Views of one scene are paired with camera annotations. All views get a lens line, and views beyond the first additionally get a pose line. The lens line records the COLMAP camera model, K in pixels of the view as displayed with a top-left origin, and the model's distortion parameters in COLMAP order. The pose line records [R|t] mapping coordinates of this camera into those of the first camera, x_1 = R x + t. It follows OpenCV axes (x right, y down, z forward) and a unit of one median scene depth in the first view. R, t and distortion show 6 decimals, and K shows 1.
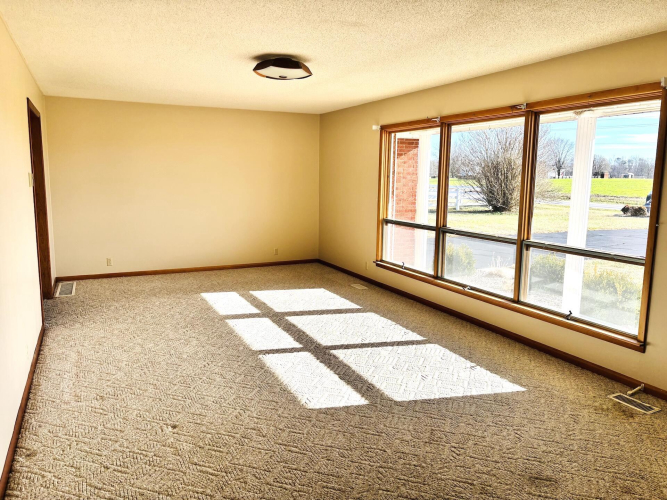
lens RADIAL K [[509.8, 0, 336.6], [0, 509.8, 250.6], [0, 0, 1]] dist [0.049095, -0.033025]
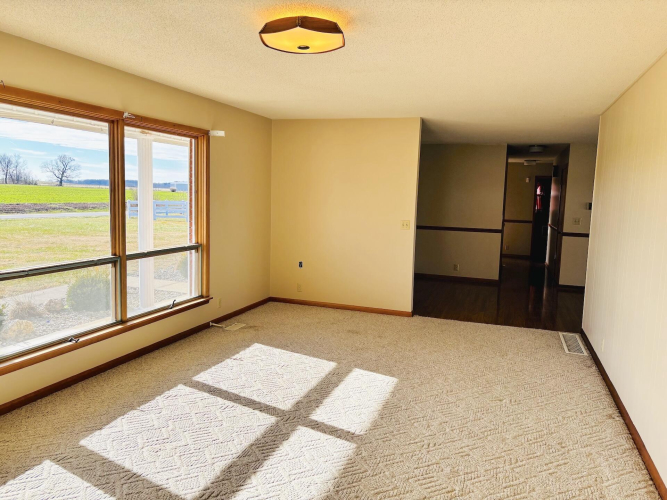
lens RADIAL K [[509.8, 0, 336.6], [0, 509.8, 249.1], [0, 0, 1]] dist [0.049095, -0.033025]
pose [[-0.708904, -0.119042, 0.695187, -0.624091], [0.054459, 0.973473, 0.222228, -0.240054], [-0.703200, 0.195398, -0.683615, 1.480942]]
